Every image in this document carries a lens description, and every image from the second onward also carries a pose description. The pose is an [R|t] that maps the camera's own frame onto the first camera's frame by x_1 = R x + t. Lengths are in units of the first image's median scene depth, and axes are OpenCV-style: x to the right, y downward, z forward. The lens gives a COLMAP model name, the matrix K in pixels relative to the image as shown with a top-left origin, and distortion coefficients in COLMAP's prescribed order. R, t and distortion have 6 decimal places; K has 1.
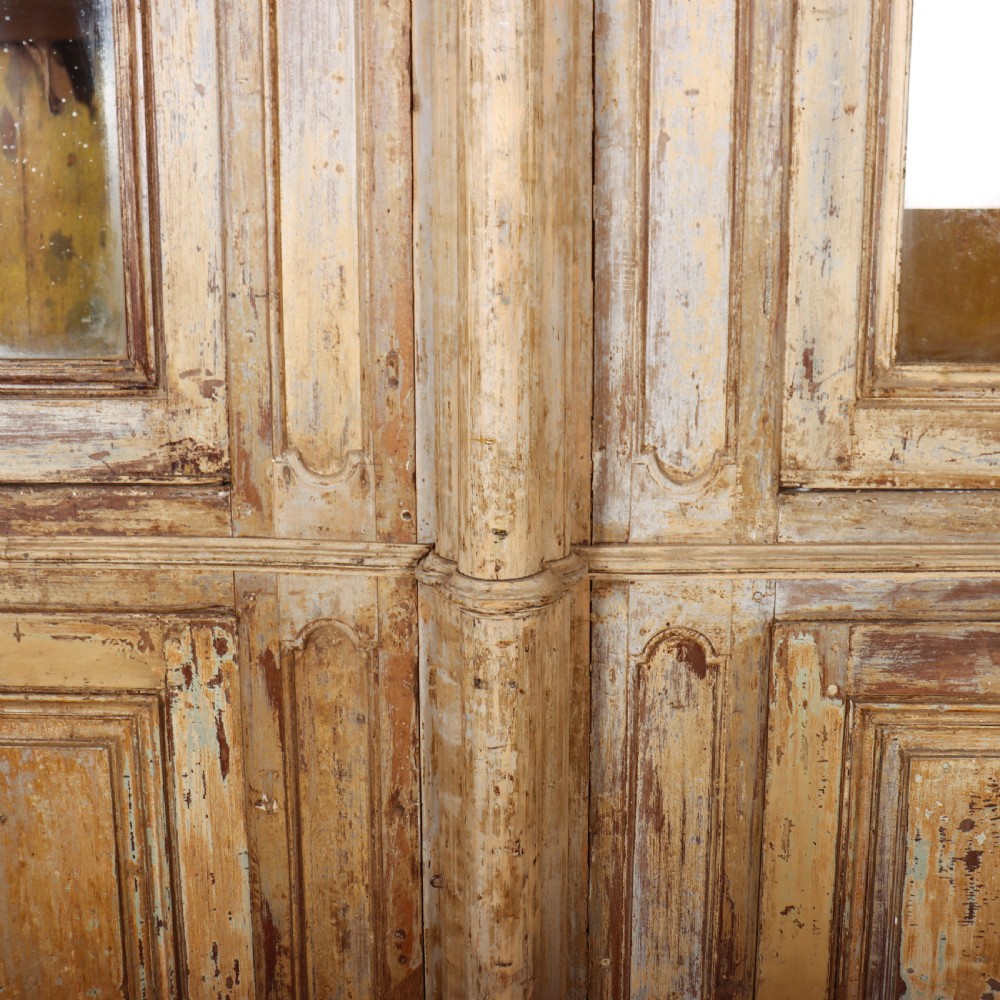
lens RADIAL K [[1603.6, 0, 493.1], [0, 1603.6, 524.0], [0, 0, 1]] dist [-0.142469, 0.000000]
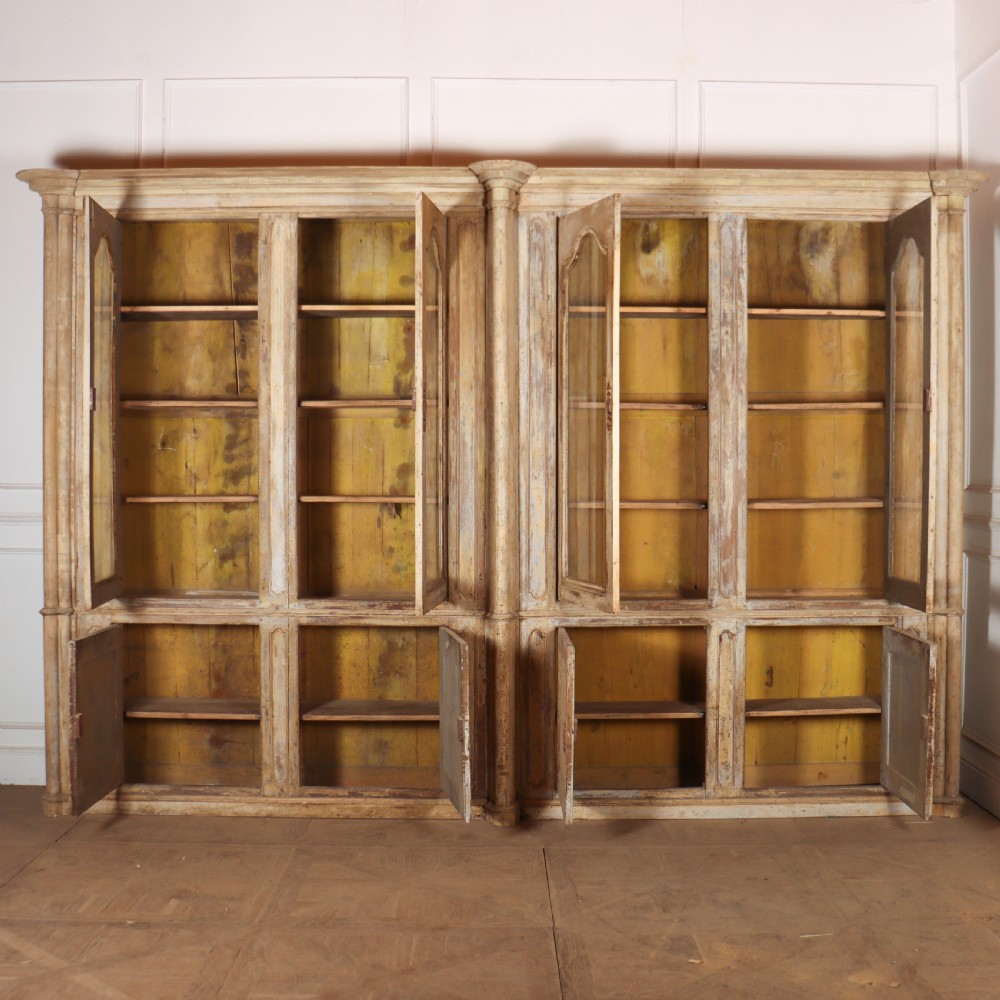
lens RADIAL K [[2255.6, 0, 508.5], [0, 2255.6, 506.0], [0, 0, 1]] dist [-0.144550, 0.000000]
pose [[0.999625, 0.002281, 0.027271, -0.169587], [0.002611, 0.984024, -0.178015, 0.957830], [-0.027241, 0.178020, 0.983650, -6.102990]]
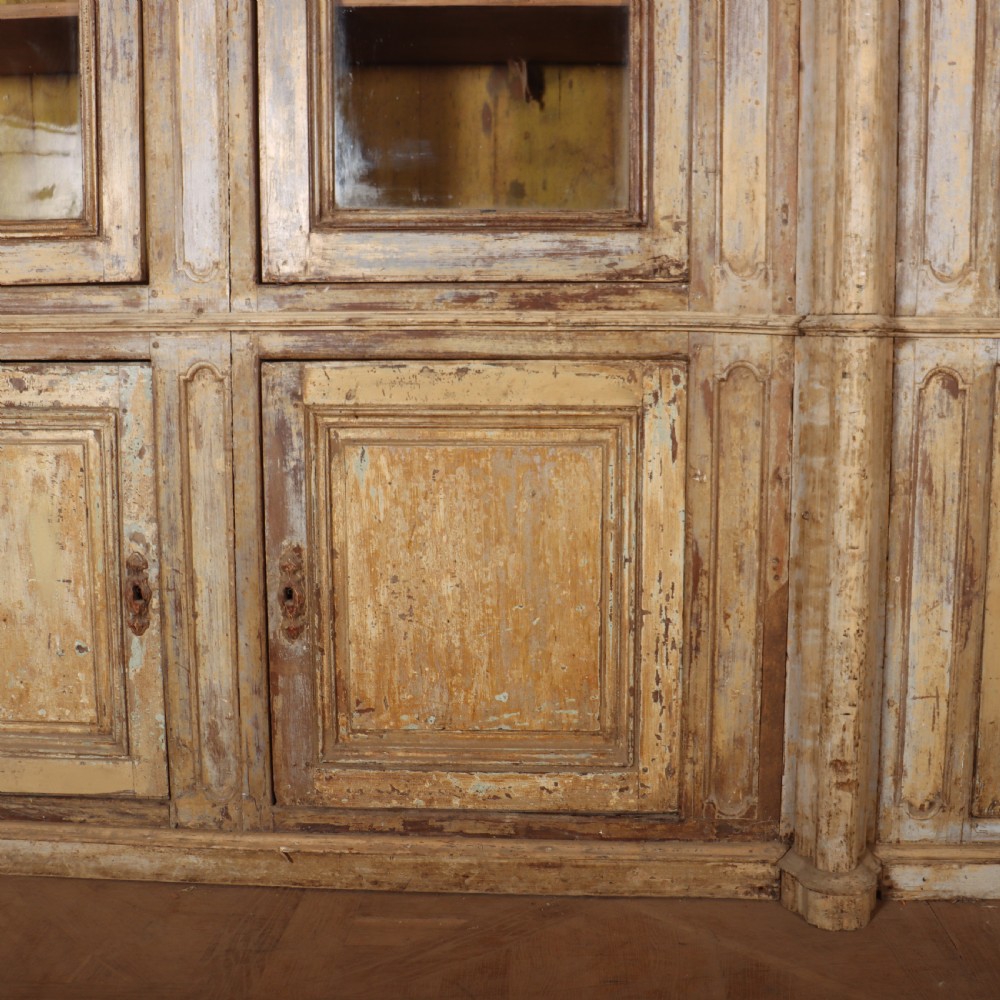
lens RADIAL K [[1603.6, 0, 534.9], [0, 1603.6, 592.4], [0, 0, 1]] dist [-0.142469, 0.000000]
pose [[0.999980, 0.004901, 0.003890, -0.338276], [-0.004609, 0.997410, -0.071776, 0.440516], [-0.004232, 0.071757, 0.997413, -0.710216]]
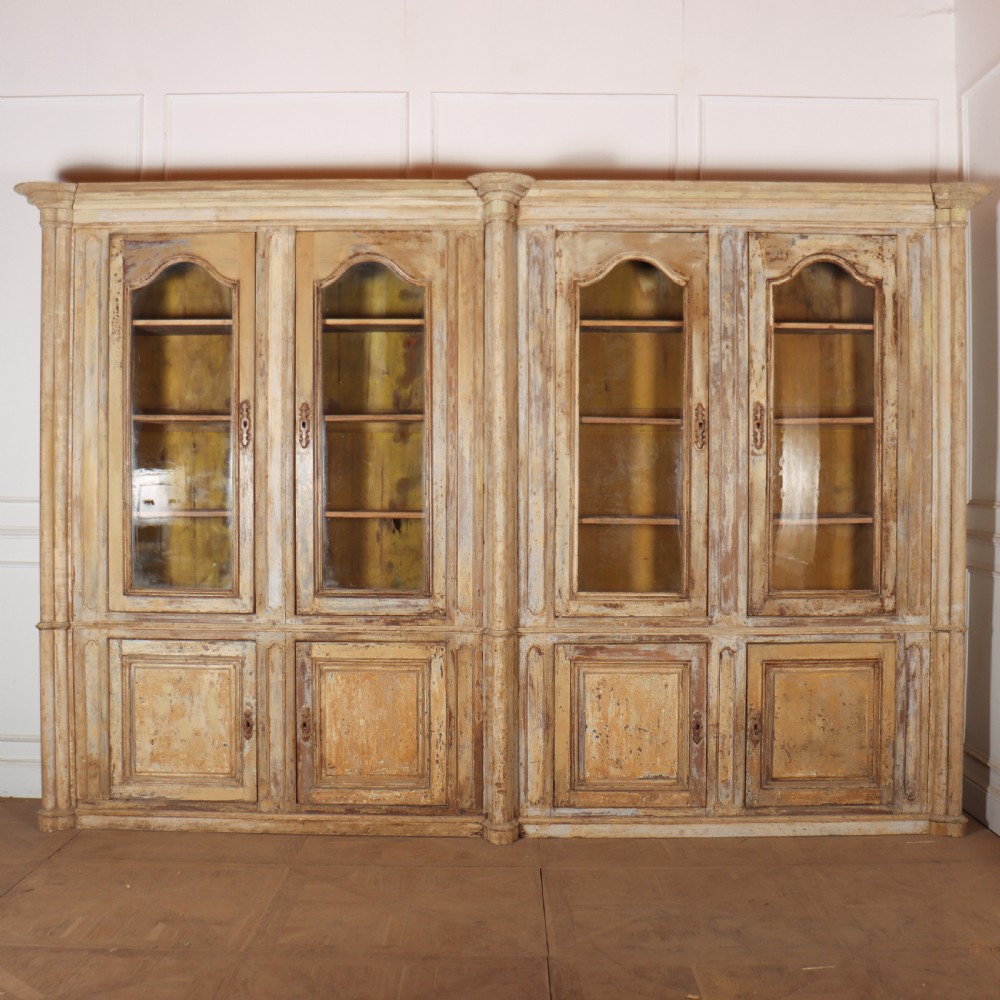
lens RADIAL K [[2057.4, 0, 498.1], [0, 2057.4, 466.8], [0, 0, 1]] dist [-0.154667, 0.000000]
pose [[0.999907, 0.004547, 0.012869, -0.086023], [-0.001878, 0.979747, -0.200229, 0.811877], [-0.013519, 0.200186, 0.979665, -5.437106]]
